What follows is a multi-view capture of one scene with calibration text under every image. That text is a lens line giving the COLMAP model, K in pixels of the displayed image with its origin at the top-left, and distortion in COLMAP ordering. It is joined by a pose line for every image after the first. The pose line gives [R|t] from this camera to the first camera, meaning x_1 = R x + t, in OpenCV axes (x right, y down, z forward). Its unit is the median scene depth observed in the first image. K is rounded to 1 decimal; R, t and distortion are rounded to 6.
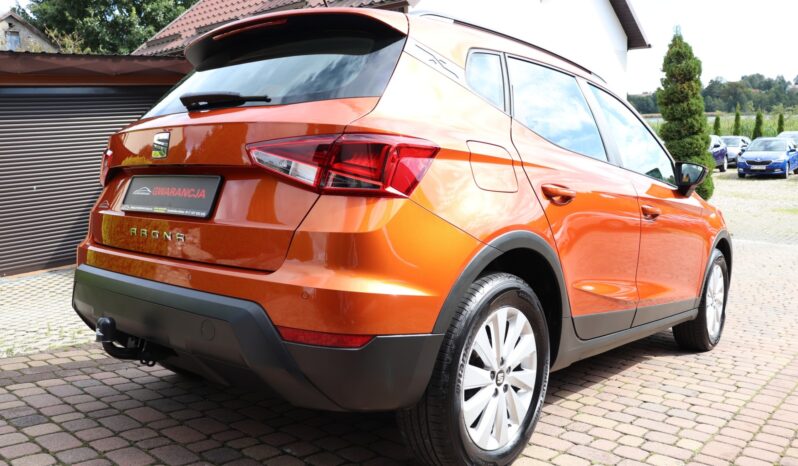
lens RADIAL K [[660.2, 0, 399.0], [0, 660.2, 233.0], [0, 0, 1]] dist [-0.187968, 0.167905]
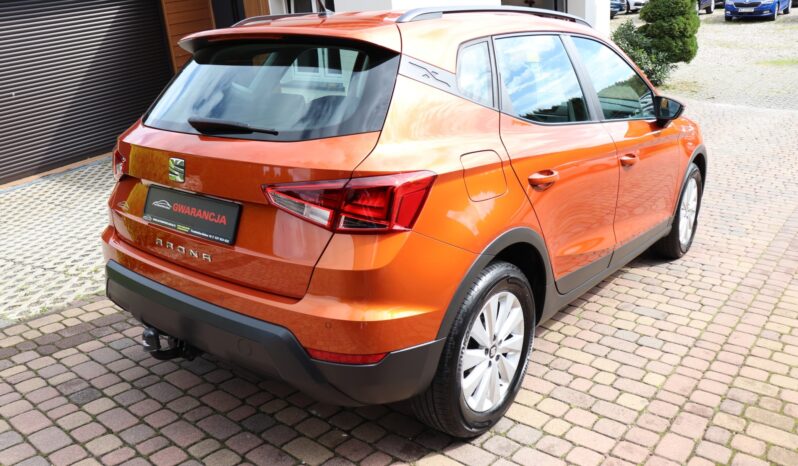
lens RADIAL K [[660.2, 0, 399.0], [0, 660.2, 233.0], [0, 0, 1]] dist [-0.187968, 0.167905]
pose [[0.998595, -0.049494, 0.018933, -0.021052], [0.043724, 0.971426, 0.233279, -0.227203], [-0.029938, -0.232123, 0.972226, -0.073130]]
